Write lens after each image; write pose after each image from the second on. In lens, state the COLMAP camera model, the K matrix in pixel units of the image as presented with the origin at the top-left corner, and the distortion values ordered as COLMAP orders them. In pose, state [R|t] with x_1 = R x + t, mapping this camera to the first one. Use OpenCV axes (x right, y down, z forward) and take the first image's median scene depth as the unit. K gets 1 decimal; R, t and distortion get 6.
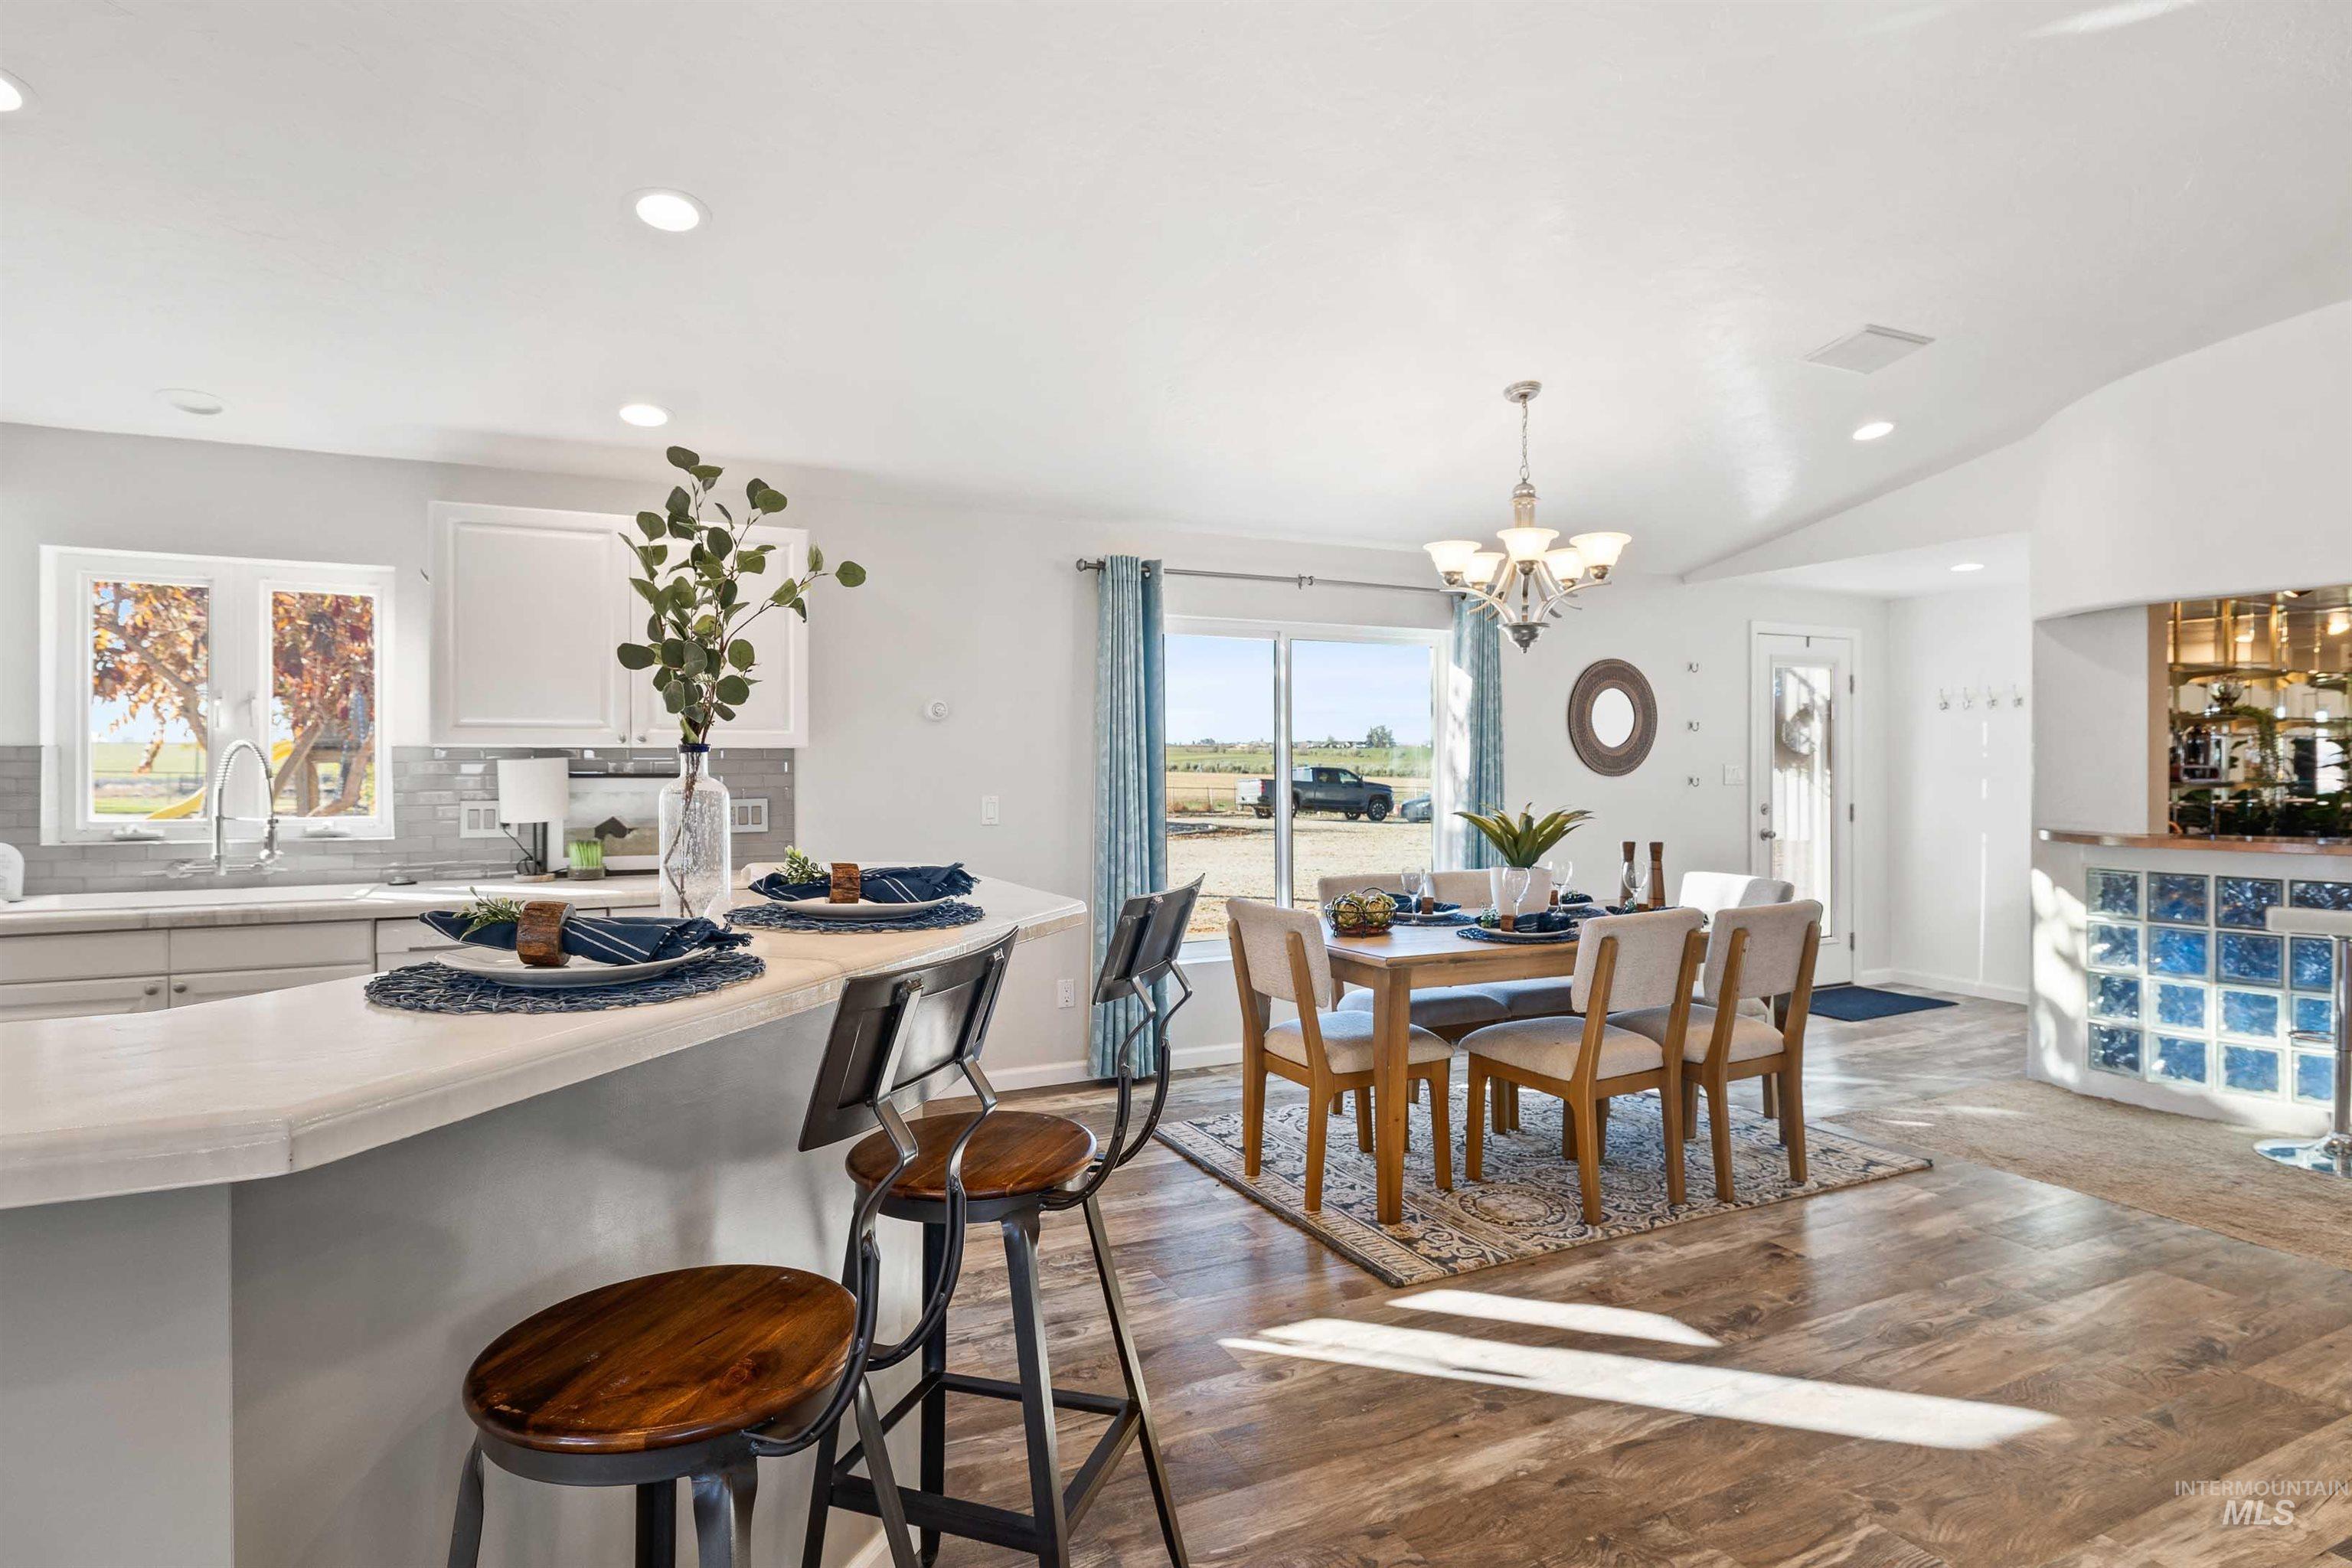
lens RADIAL K [[1250.5, 0, 1182.7], [0, 1250.5, 784.3], [0, 0, 1]] dist [-0.001344, -0.000210]
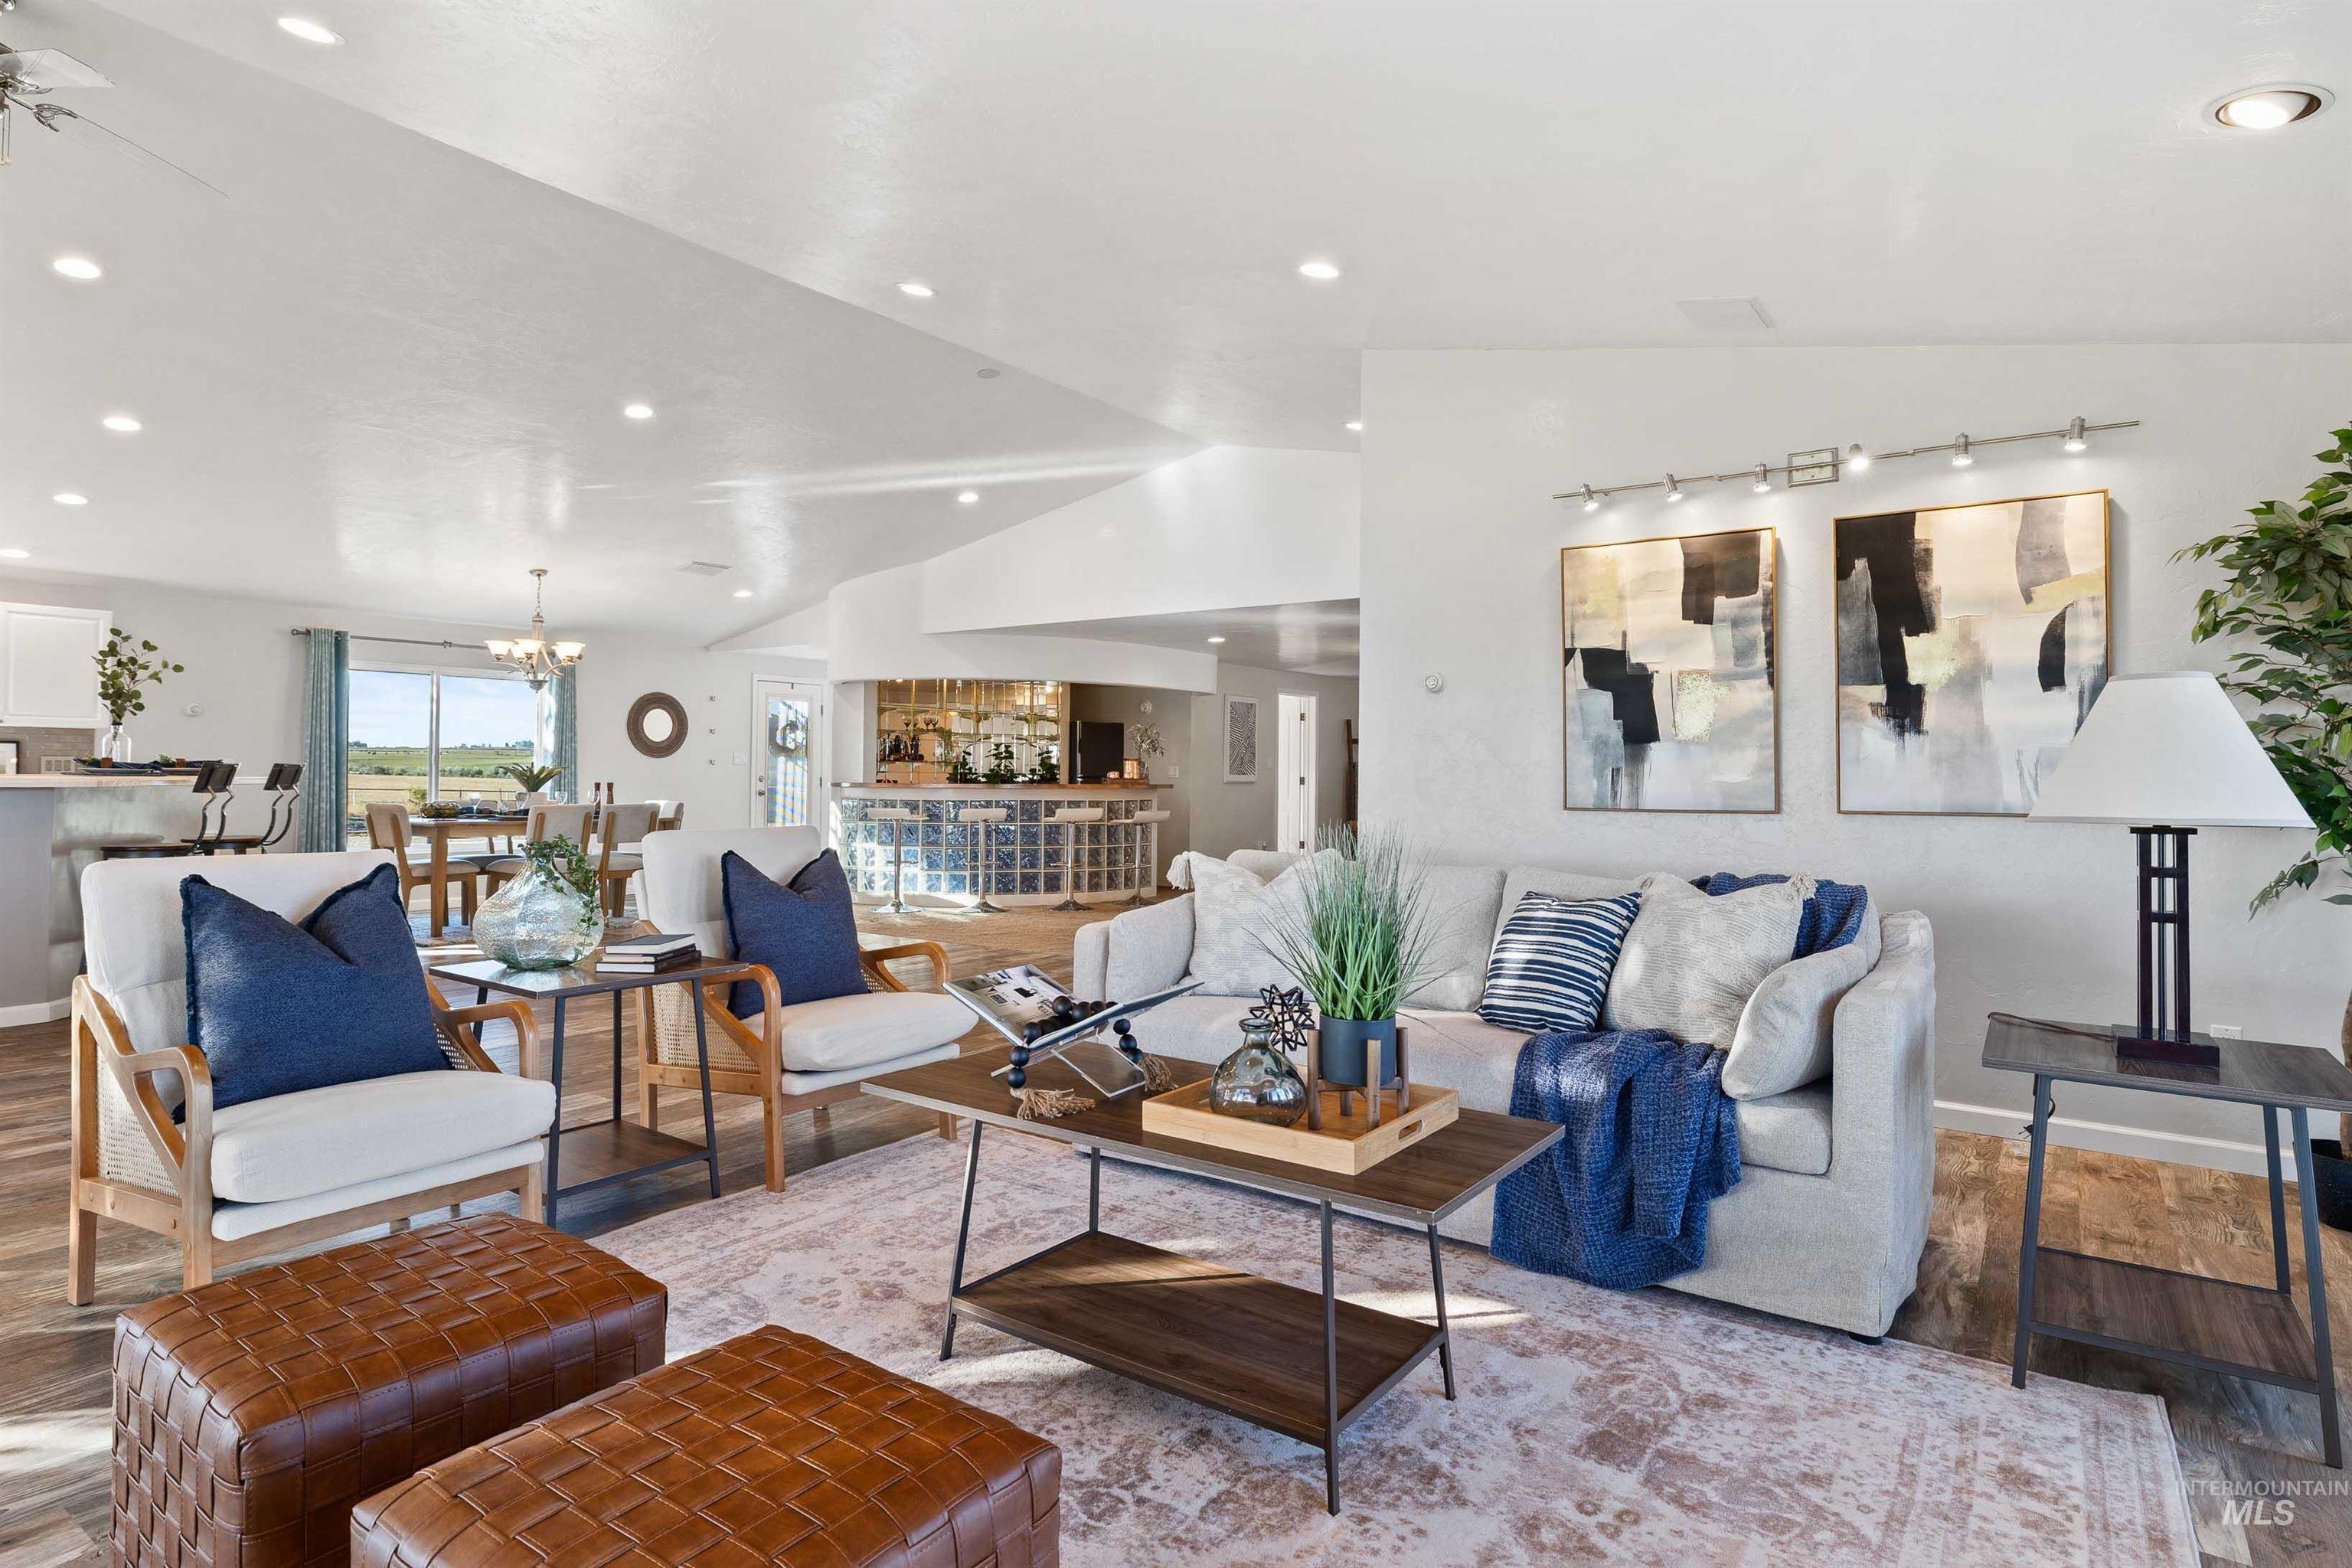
lens RADIAL K [[1250.5, 0, 1164.3], [0, 1250.5, 762.8], [0, 0, 1]] dist [-0.001344, -0.000210]
pose [[0.879764, 0.012840, 0.475237, 0.172027], [-0.001894, 0.999722, -0.023505, 0.054380], [-0.475407, 0.019778, 0.879544, -1.203541]]
